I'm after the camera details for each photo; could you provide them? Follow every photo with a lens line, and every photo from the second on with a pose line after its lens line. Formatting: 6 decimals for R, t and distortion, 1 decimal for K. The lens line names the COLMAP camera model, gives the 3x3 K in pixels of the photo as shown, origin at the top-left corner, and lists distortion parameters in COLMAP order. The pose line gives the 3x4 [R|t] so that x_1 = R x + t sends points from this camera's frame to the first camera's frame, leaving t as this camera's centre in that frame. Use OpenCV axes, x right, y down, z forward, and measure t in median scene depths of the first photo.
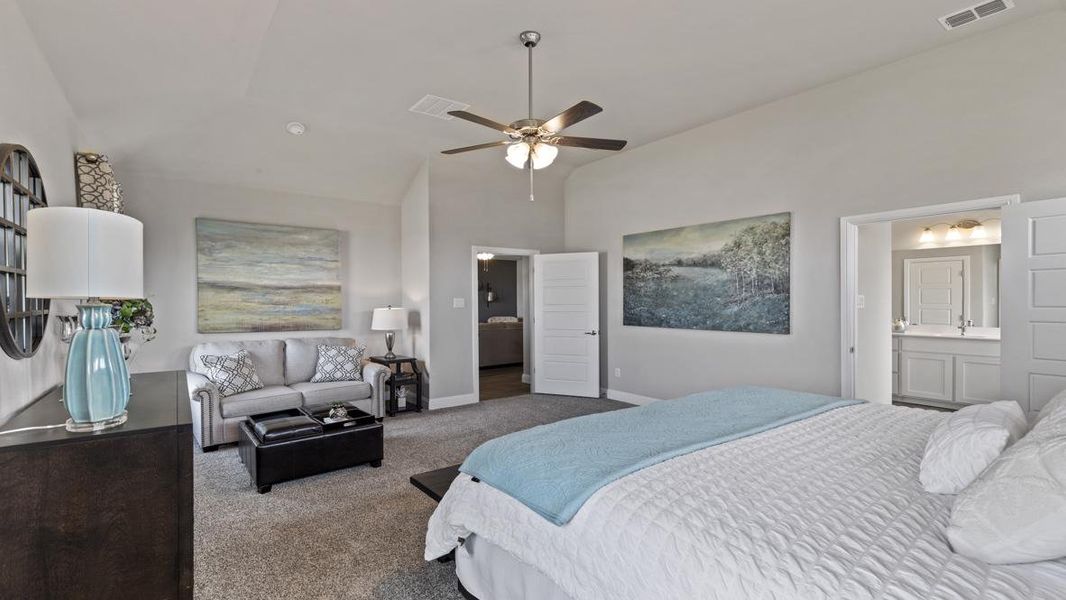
lens RADIAL K [[483.3, 0, 532.4], [0, 483.3, 303.4], [0, 0, 1]] dist [0.019177, -0.000051]
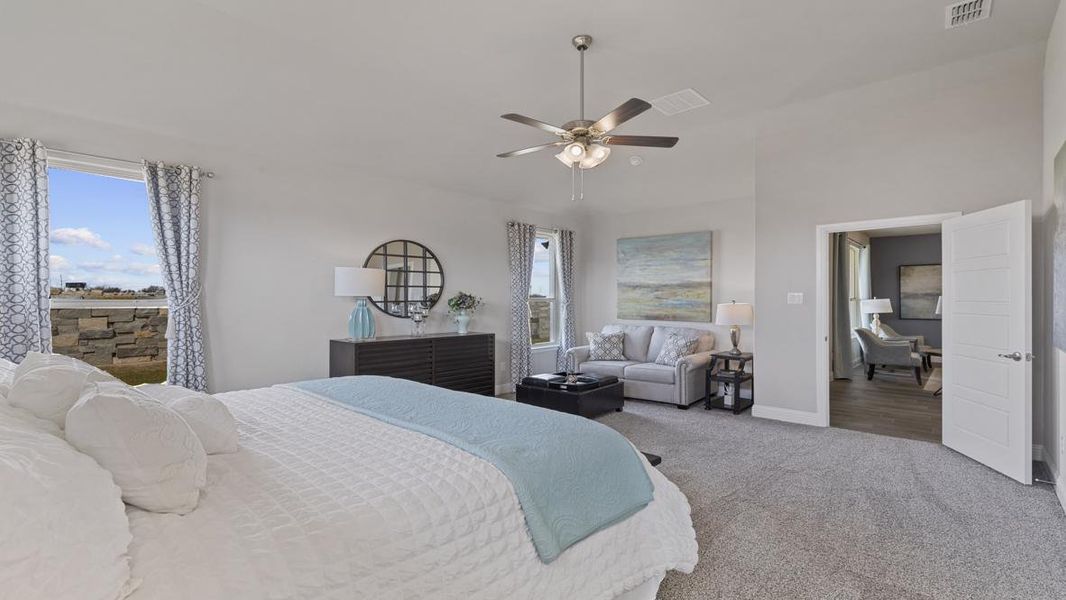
lens RADIAL K [[483.3, 0, 532.5], [0, 483.3, 300.4], [0, 0, 1]] dist [0.019177, -0.000051]
pose [[0.178194, 0.006981, -0.983971, 0.606925], [-0.004274, 0.999971, 0.006320, -0.000360], [0.983986, 0.003079, 0.178218, 0.428683]]
